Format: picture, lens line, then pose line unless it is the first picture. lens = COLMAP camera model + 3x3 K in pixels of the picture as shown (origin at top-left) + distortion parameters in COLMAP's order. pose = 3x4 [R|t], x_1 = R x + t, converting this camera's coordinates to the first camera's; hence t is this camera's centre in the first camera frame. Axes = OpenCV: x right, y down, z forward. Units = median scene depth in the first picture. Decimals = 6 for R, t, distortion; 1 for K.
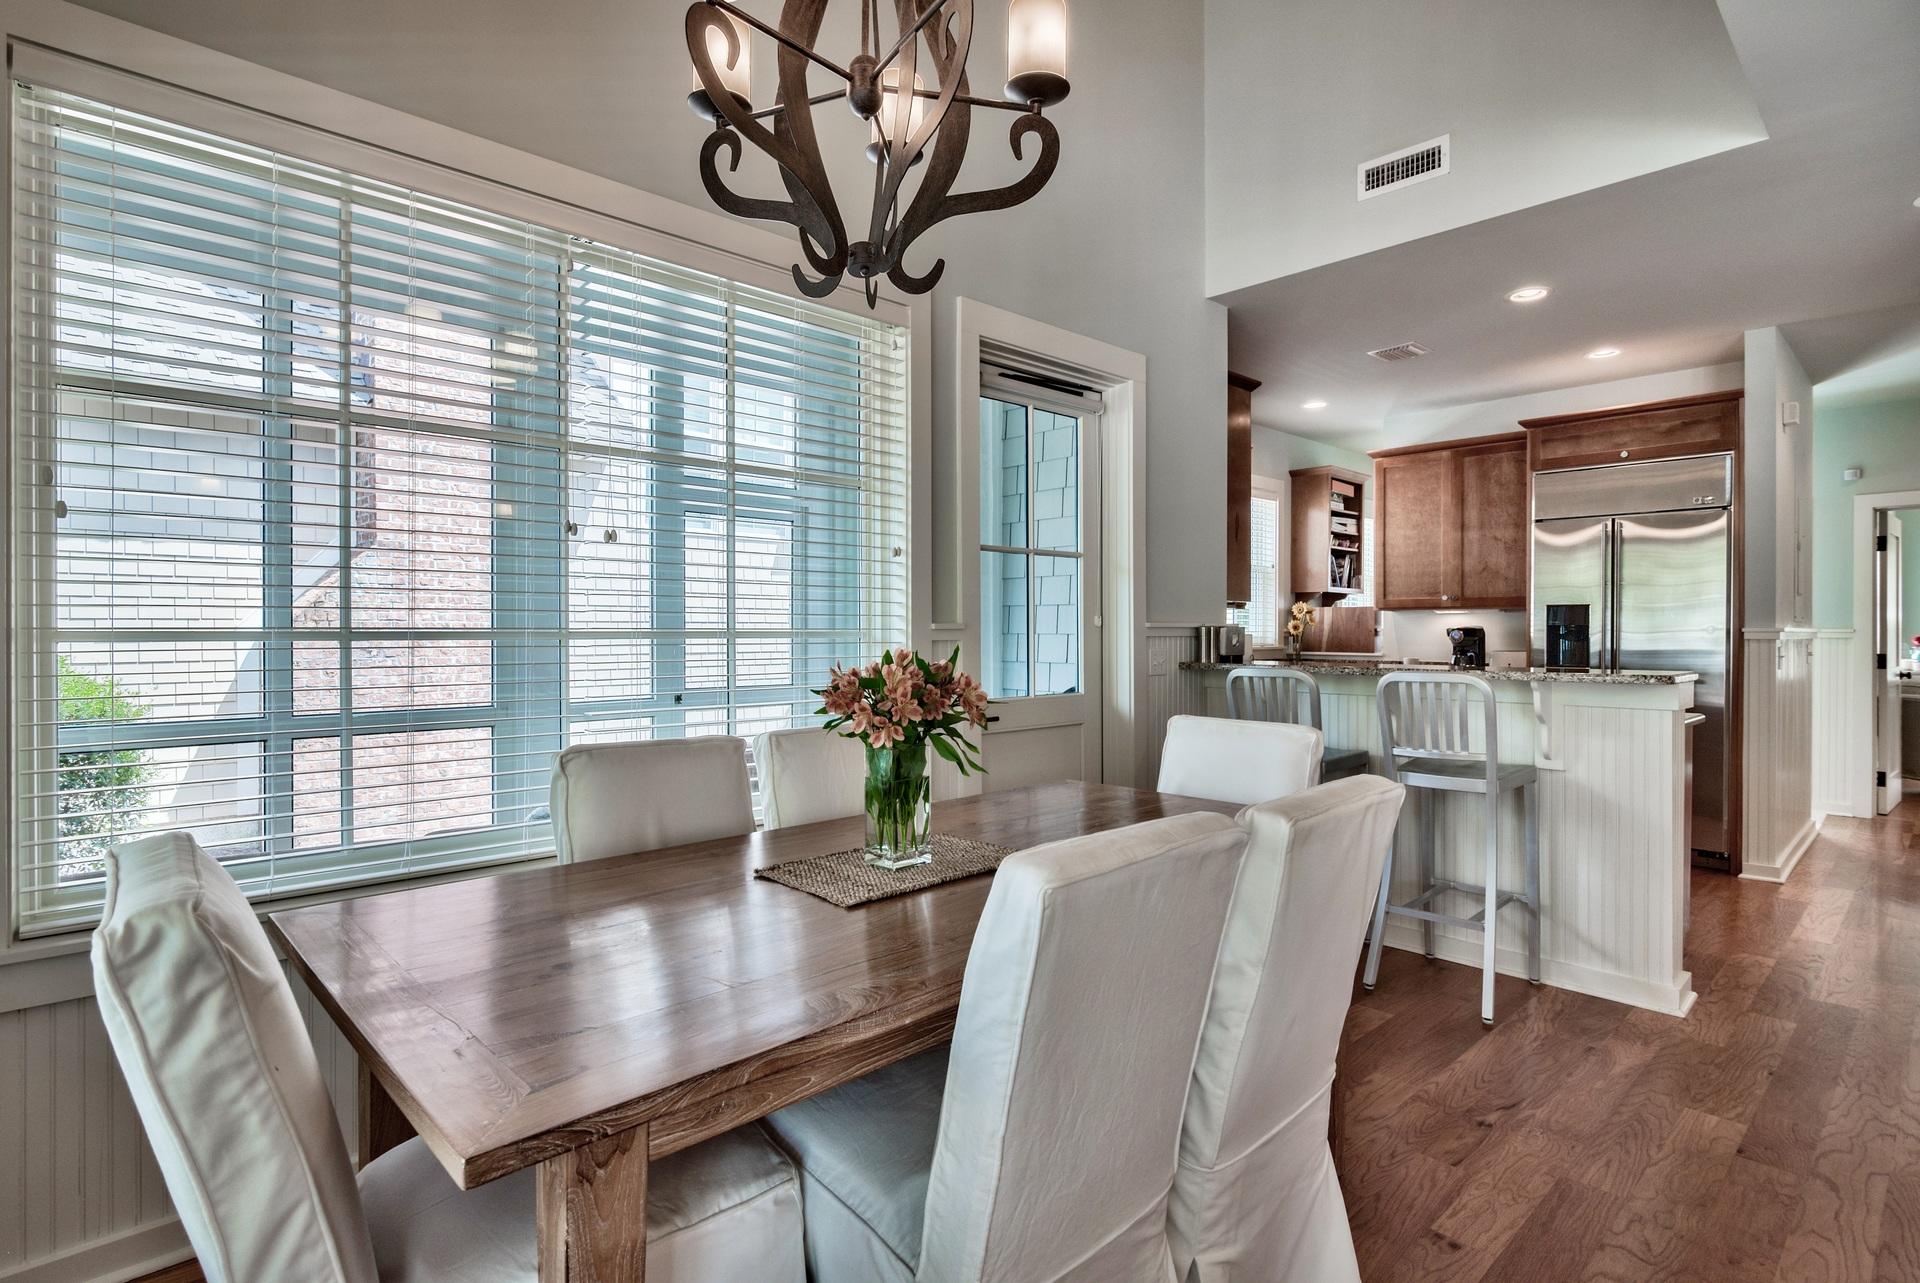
lens RADIAL K [[964.8, 0, 960.0], [0, 964.8, 641.5], [0, 0, 1]] dist [-0.002682, -0.000237]
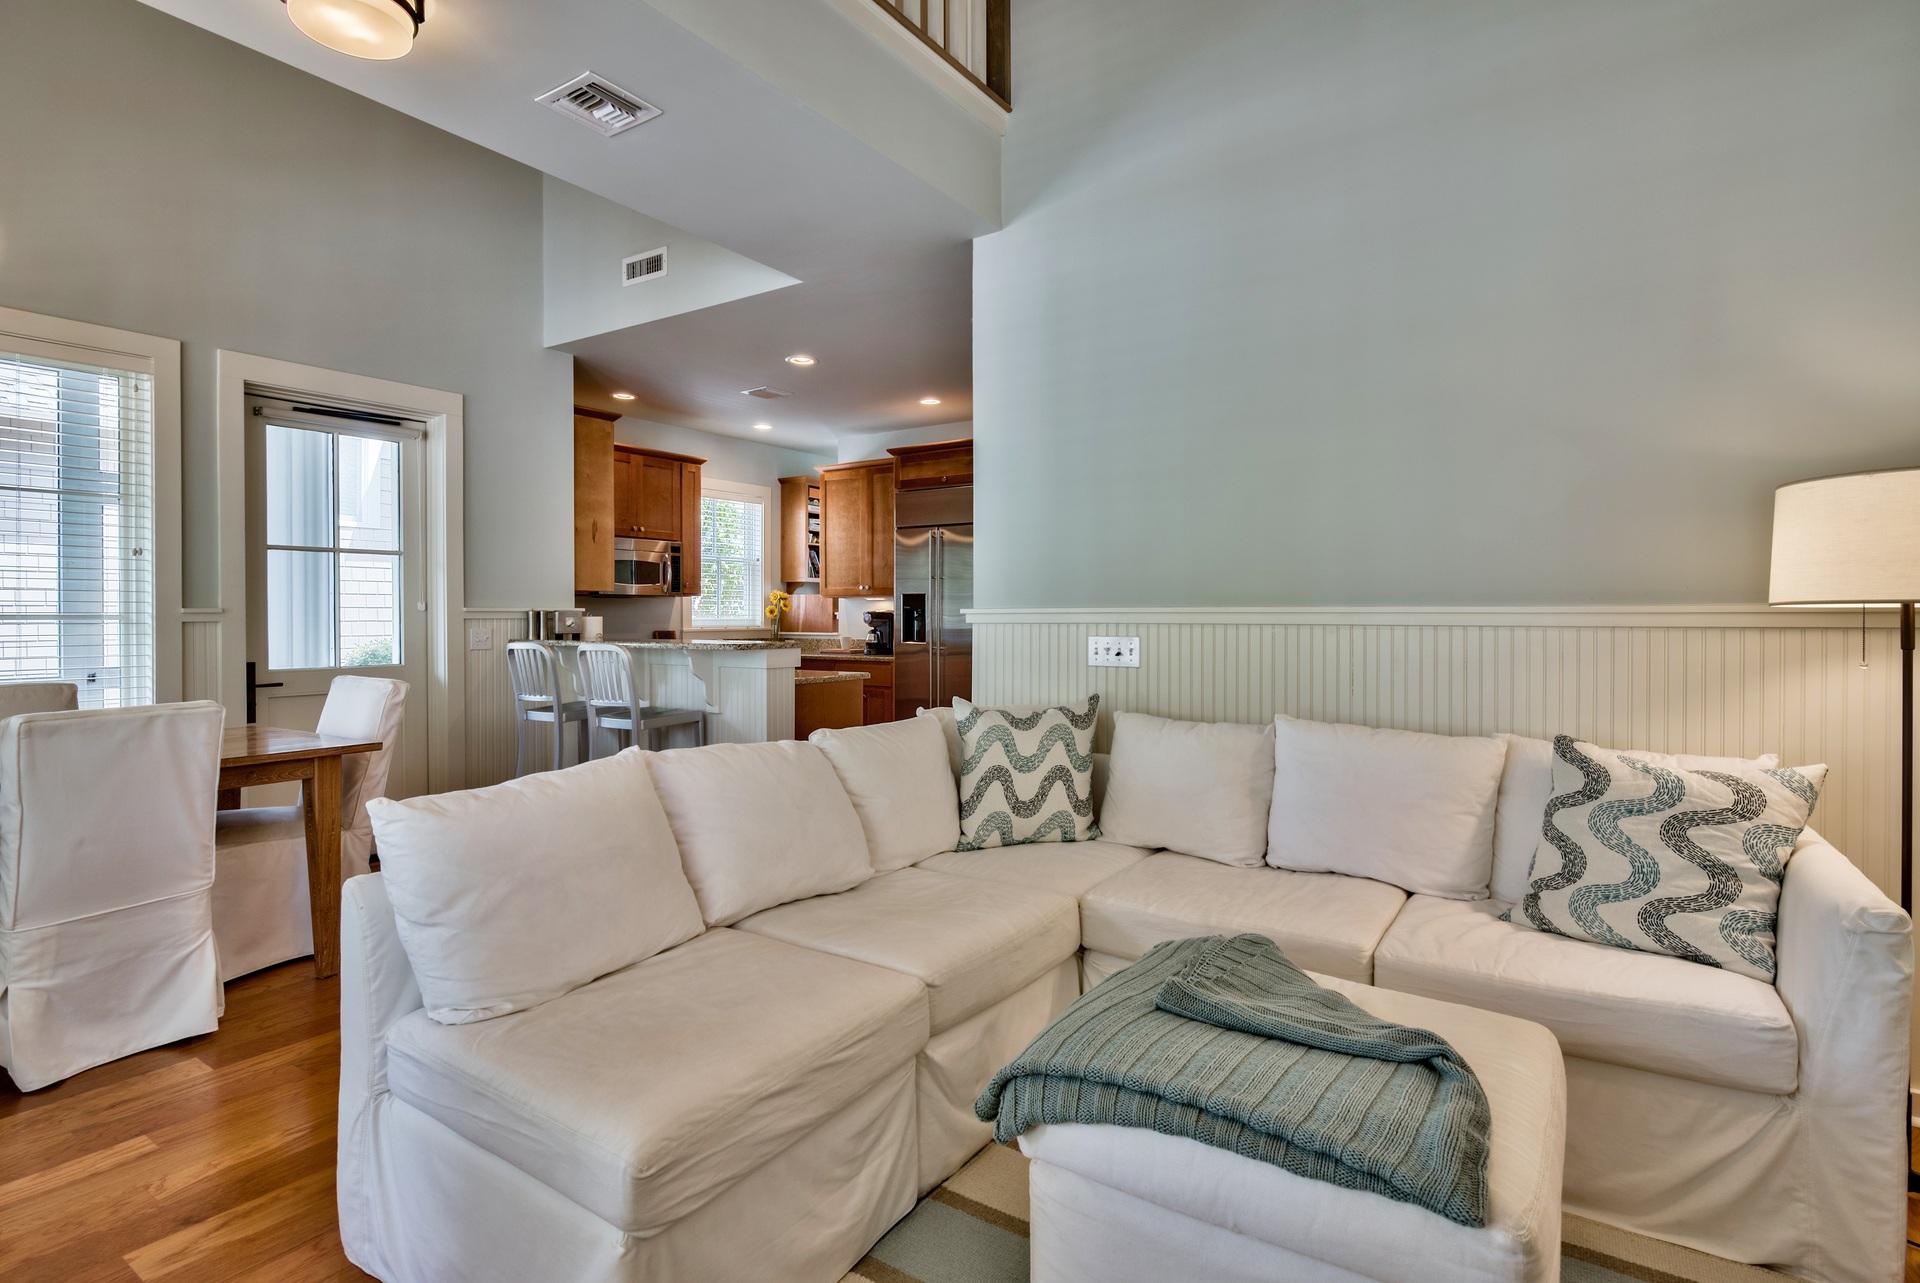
lens RADIAL K [[970.2, 0, 964.0], [0, 970.2, 623.1], [0, 0, 1]] dist [0.000108, -0.000211]
pose [[0.975878, -0.001576, 0.218310, 0.370307], [0.002122, 0.999995, -0.002267, 0.003600], [-0.218305, 0.002675, 0.975877, -0.250730]]
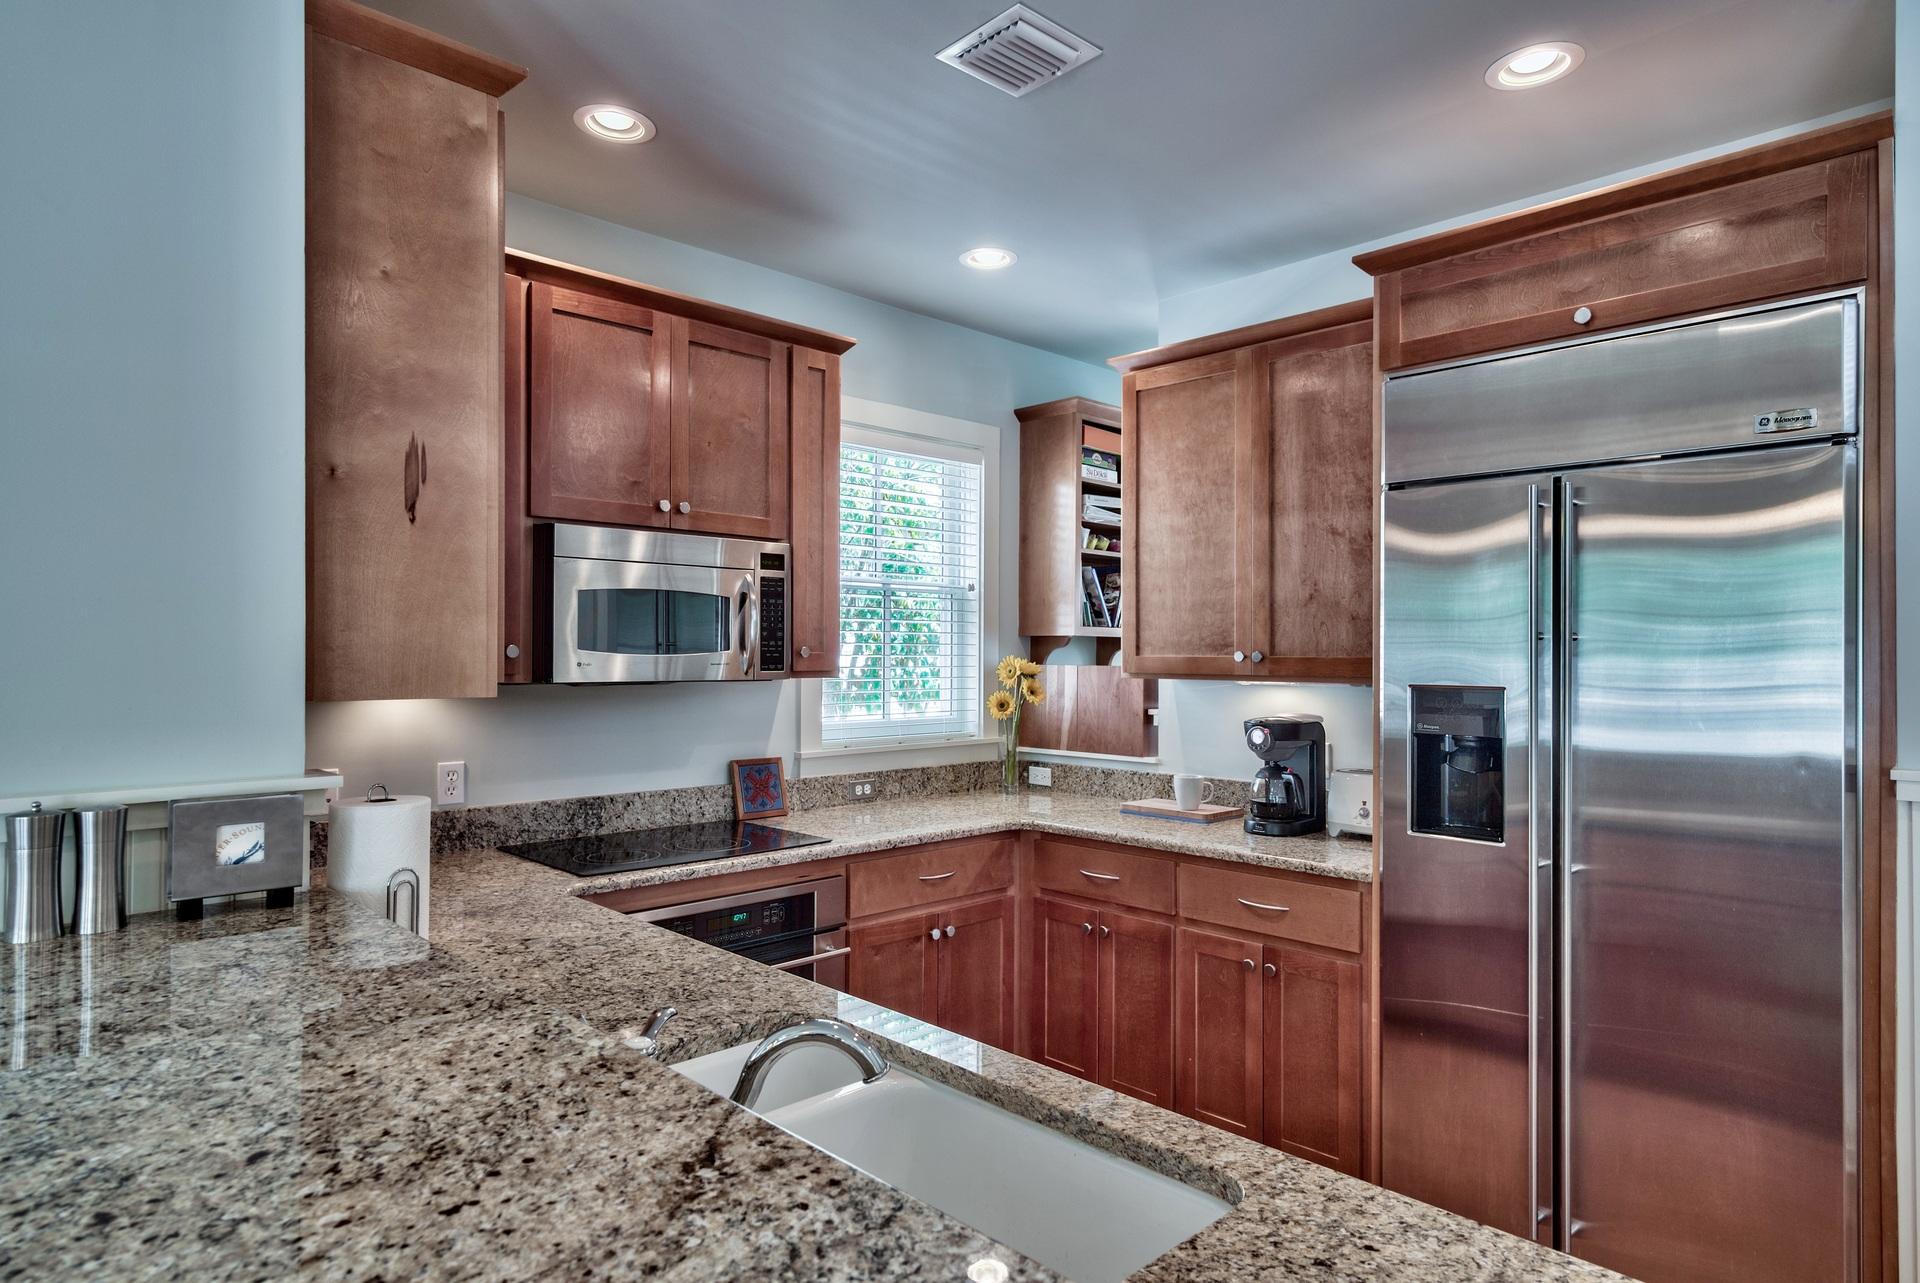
lens RADIAL K [[1115.1, 0, 960.0], [0, 1115.1, 641.5], [0, 0, 1]] dist [0.064264, -0.035391]
pose [[0.999822, 0.004608, 0.018271, 0.365572], [-0.004198, 0.999740, -0.022390, -0.040915], [-0.018370, 0.022310, 0.999582, 0.463000]]
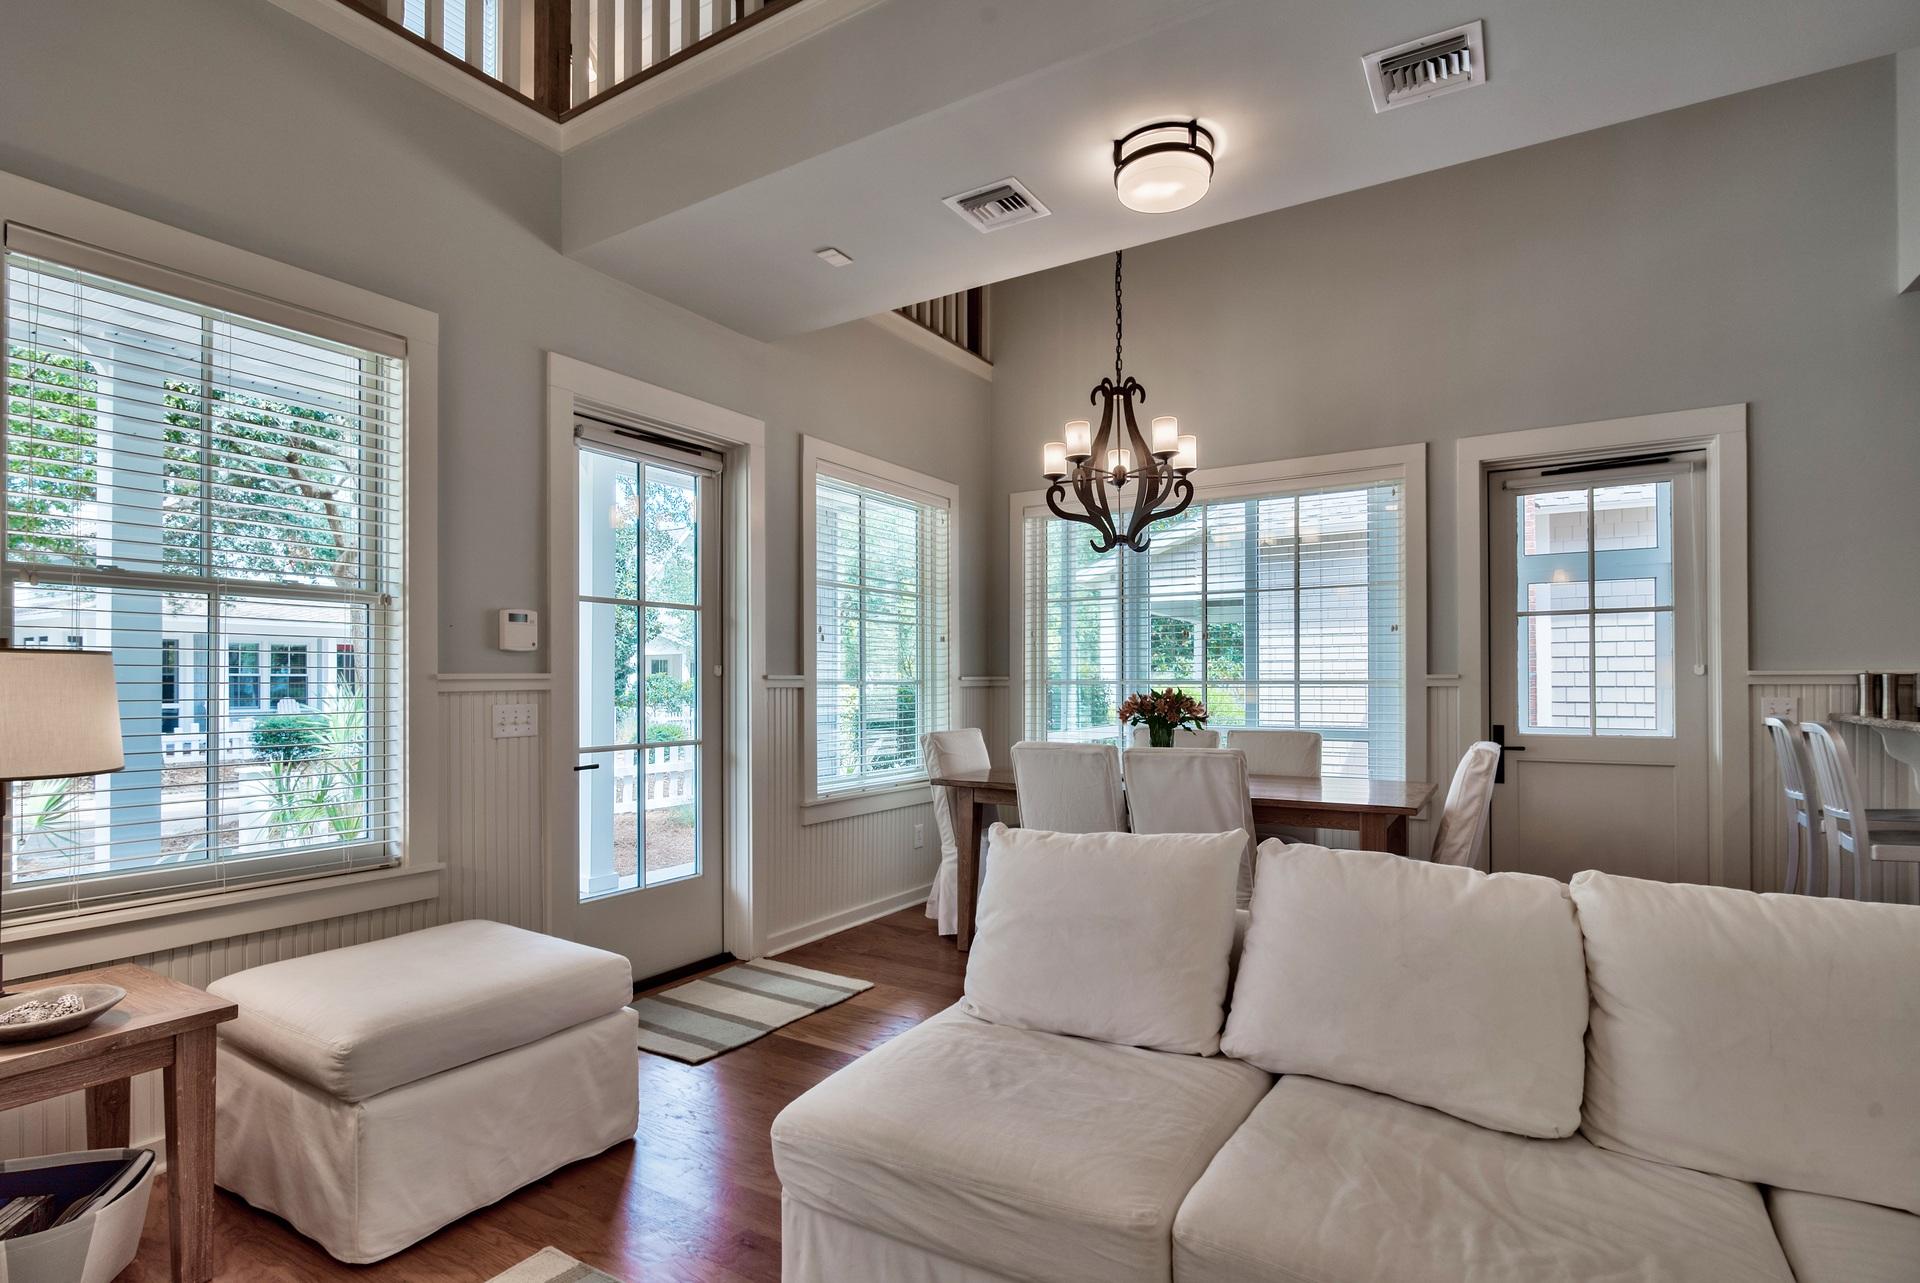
lens RADIAL K [[957.1, 0, 961.6], [0, 957.1, 675.4], [0, 0, 1]] dist [-0.001676, -0.000235]
pose [[0.239576, -0.005533, -0.970862, 0.640902], [-0.008974, 0.999928, -0.007913, 0.000666], [0.970836, 0.010609, 0.239509, -0.015635]]
